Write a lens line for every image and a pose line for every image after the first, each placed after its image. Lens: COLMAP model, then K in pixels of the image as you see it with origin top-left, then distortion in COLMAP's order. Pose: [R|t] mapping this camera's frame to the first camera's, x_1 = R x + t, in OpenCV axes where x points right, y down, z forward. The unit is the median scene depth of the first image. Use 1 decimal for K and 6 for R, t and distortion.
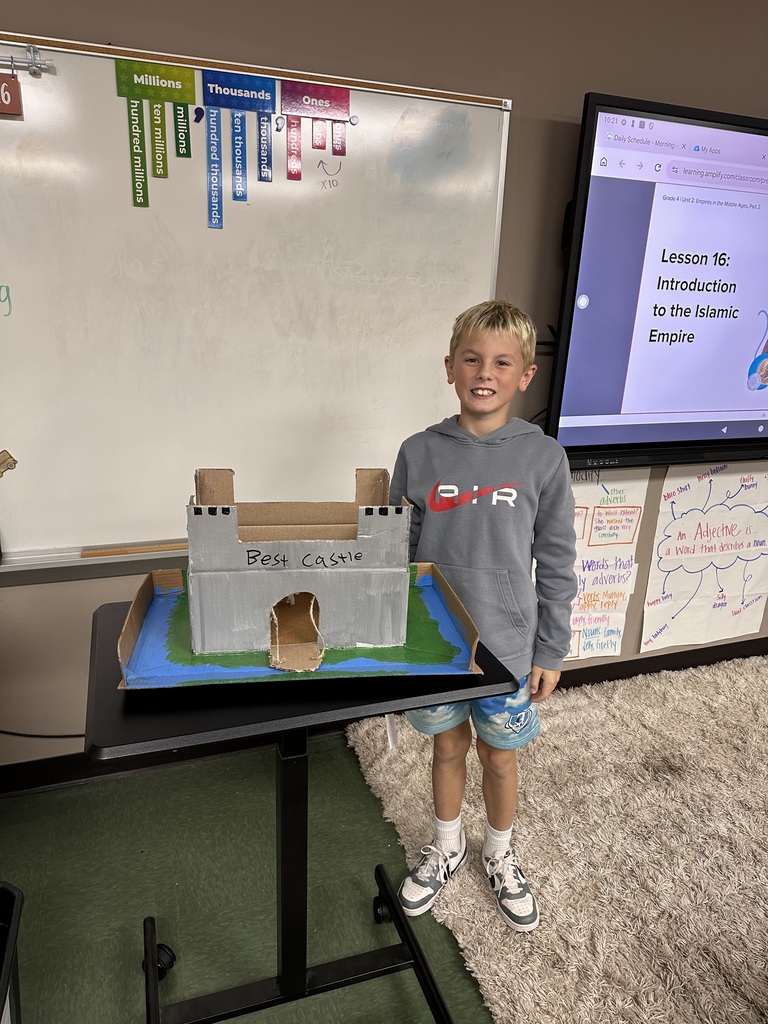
lens RADIAL K [[723.8, 0, 384.3], [0, 723.8, 516.8], [0, 0, 1]] dist [0.005288, -0.015785]
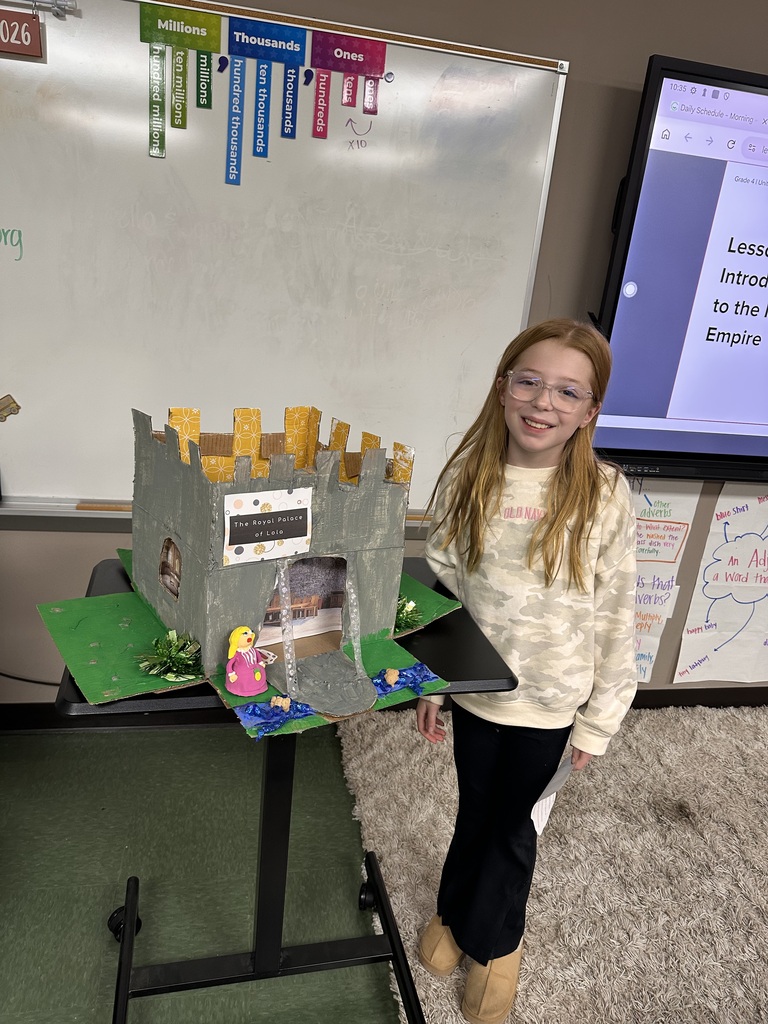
lens RADIAL K [[723.8, 0, 387.1], [0, 723.8, 517.6], [0, 0, 1]] dist [0.005288, -0.015785]
pose [[0.985082, 0.109721, -0.132568, 0.136630], [-0.108053, 0.993949, 0.019735, 0.001469], [0.133931, -0.005116, 0.990977, 0.064562]]
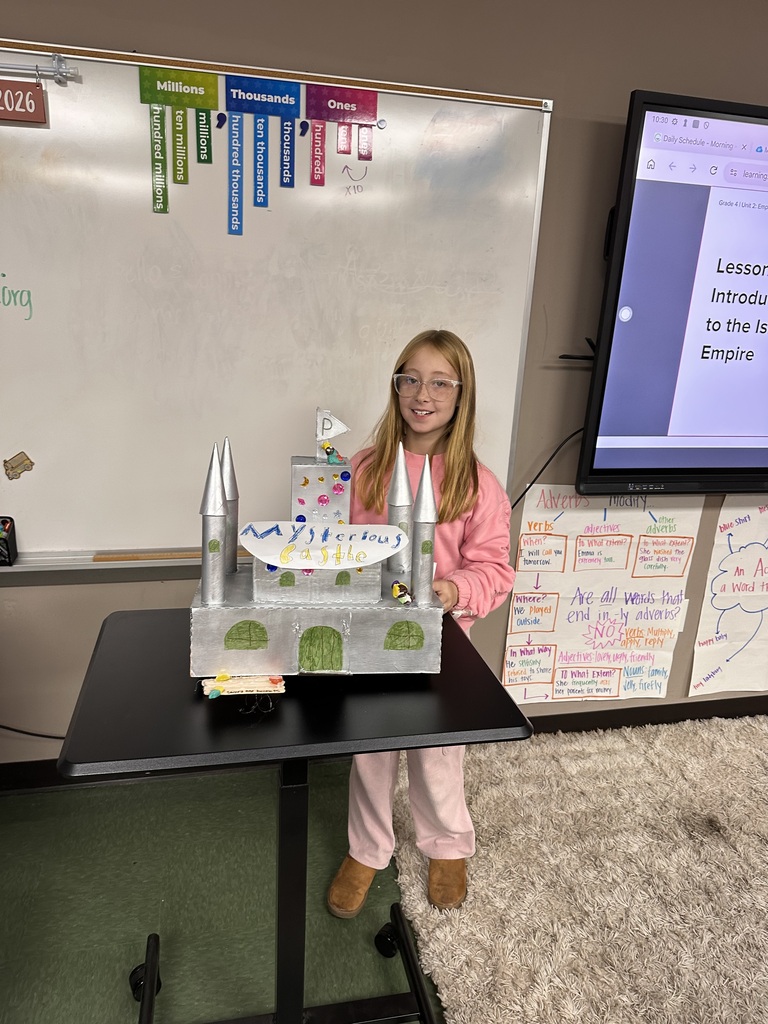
lens RADIAL K [[723.8, 0, 378.2], [0, 723.8, 518.2], [0, 0, 1]] dist [0.005288, -0.015785]
pose [[0.991790, 0.044981, -0.119706, 0.089329], [-0.047531, 0.998698, -0.018533, -0.003409], [0.118716, 0.024071, 0.992636, 0.049463]]
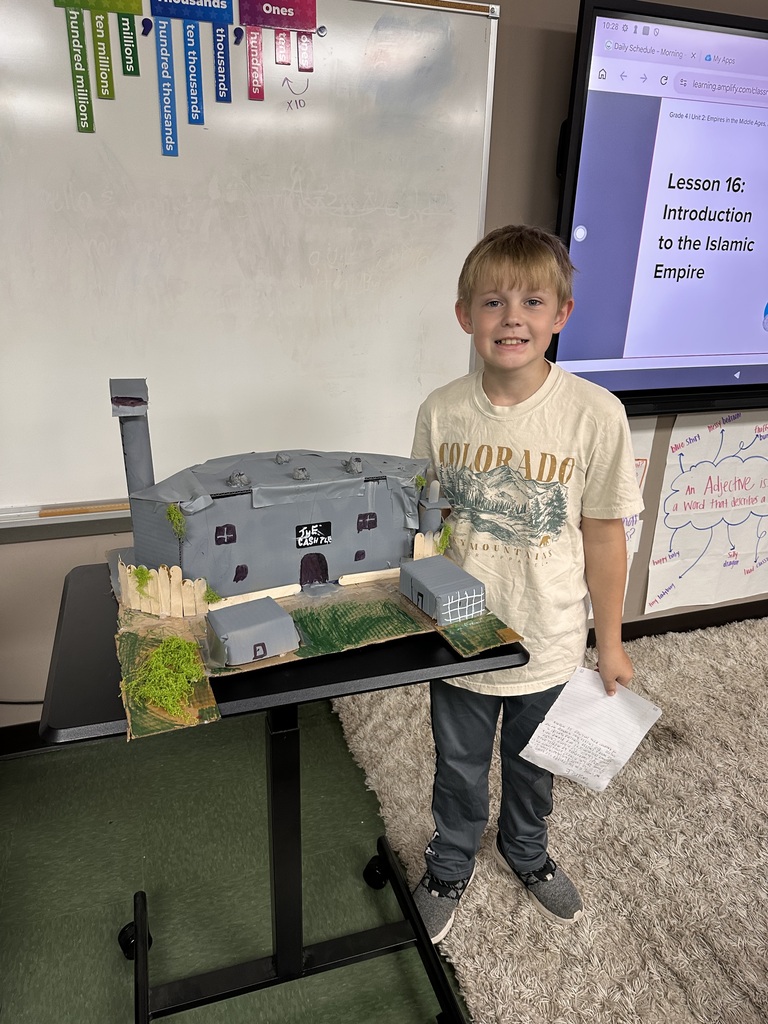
lens RADIAL K [[723.8, 0, 380.1], [0, 723.8, 508.2], [0, 0, 1]] dist [0.005288, -0.015785]
pose [[0.999510, -0.005266, -0.030851, 0.053192], [0.006725, 0.998854, 0.047384, 0.003389], [0.030566, -0.047568, 0.998400, 0.071496]]
